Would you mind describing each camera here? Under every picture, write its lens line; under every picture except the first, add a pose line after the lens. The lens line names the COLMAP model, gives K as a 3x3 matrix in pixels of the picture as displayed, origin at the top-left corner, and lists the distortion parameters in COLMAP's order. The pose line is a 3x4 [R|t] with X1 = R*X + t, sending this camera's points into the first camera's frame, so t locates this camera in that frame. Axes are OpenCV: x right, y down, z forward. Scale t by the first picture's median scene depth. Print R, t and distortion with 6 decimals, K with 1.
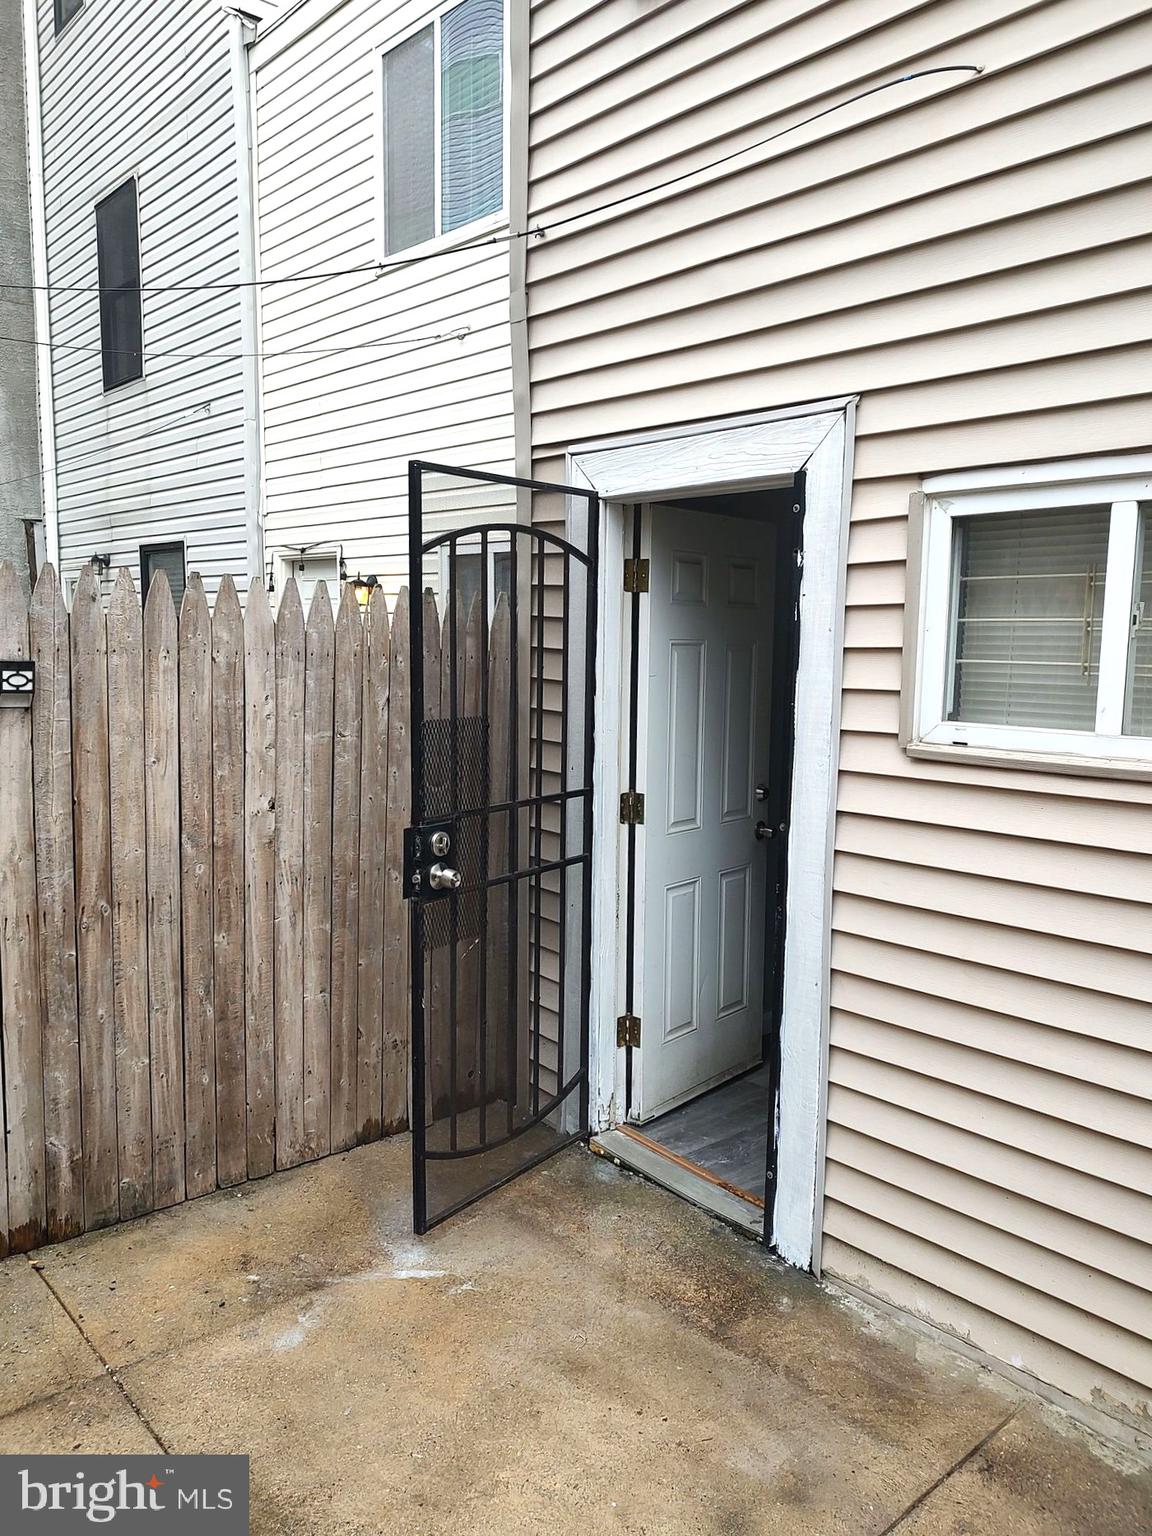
lens RADIAL K [[1147.4, 0, 584.9], [0, 1147.4, 765.2], [0, 0, 1]] dist [-0.002198, -0.005670]
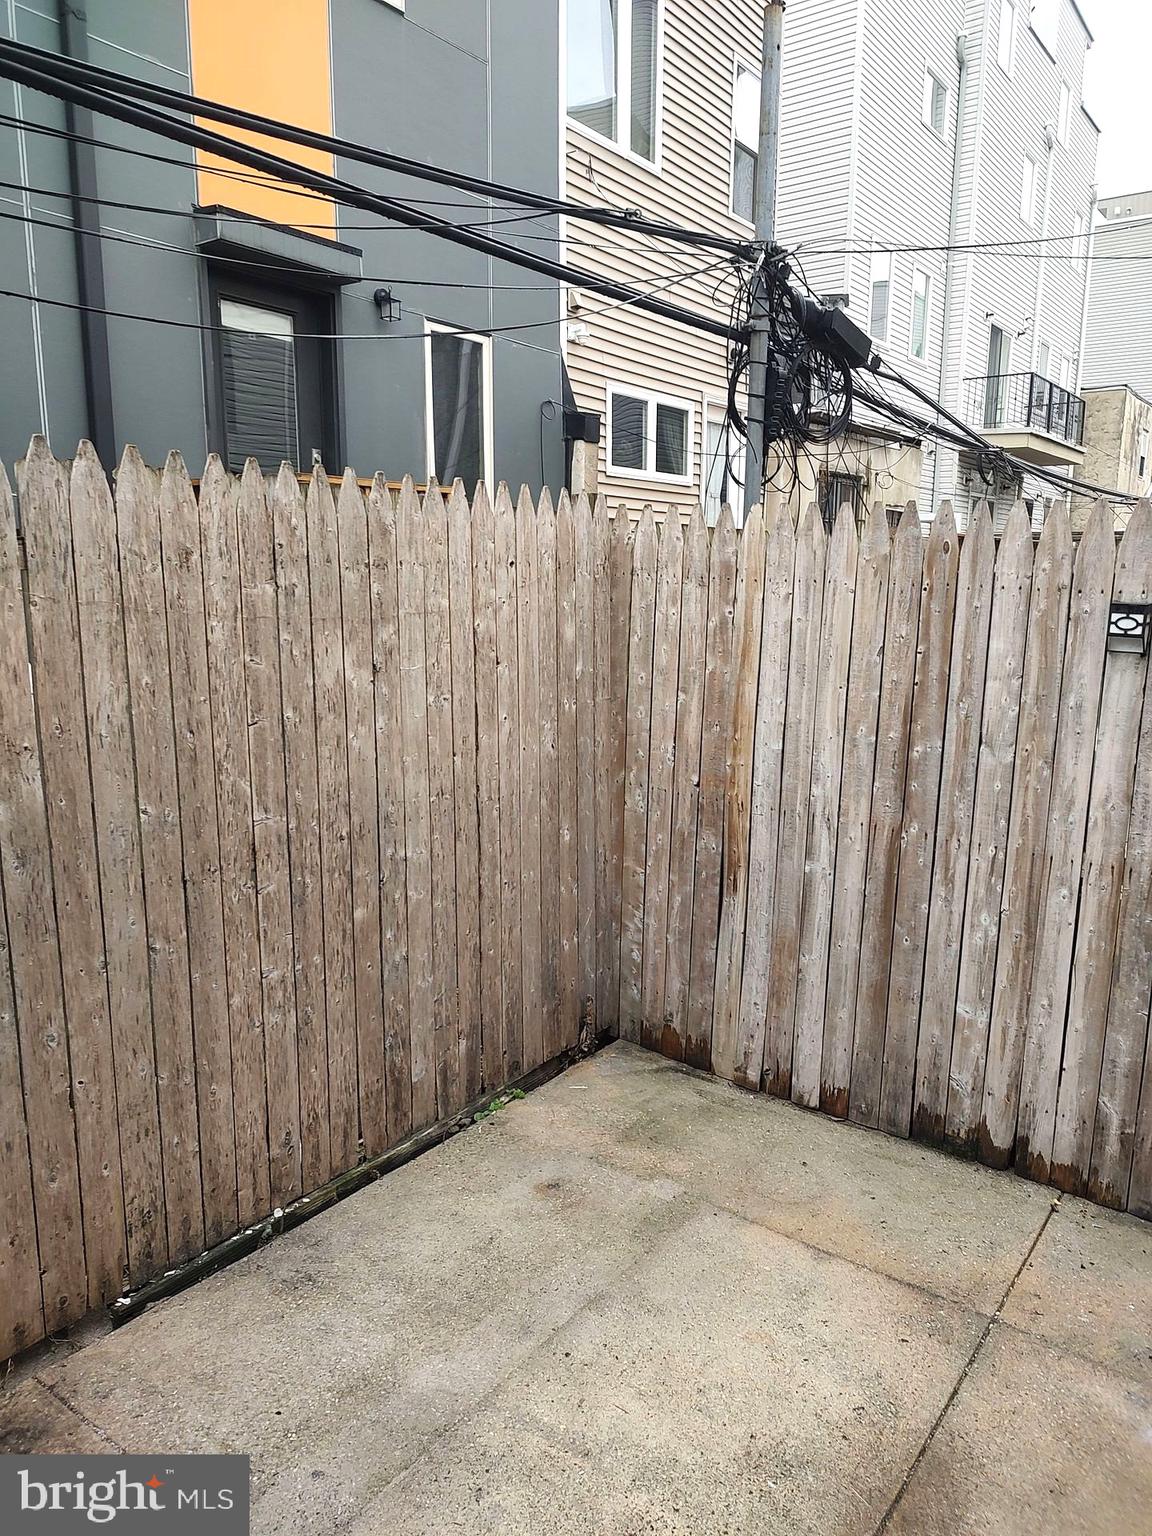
lens RADIAL K [[1147.4, 0, 587.9], [0, 1147.4, 766.1], [0, 0, 1]] dist [-0.002198, -0.005670]
pose [[0.165137, 0.159657, -0.973262, 0.373965], [-0.117648, 0.982954, 0.141285, -0.037884], [0.979229, 0.091171, 0.181105, 0.380057]]
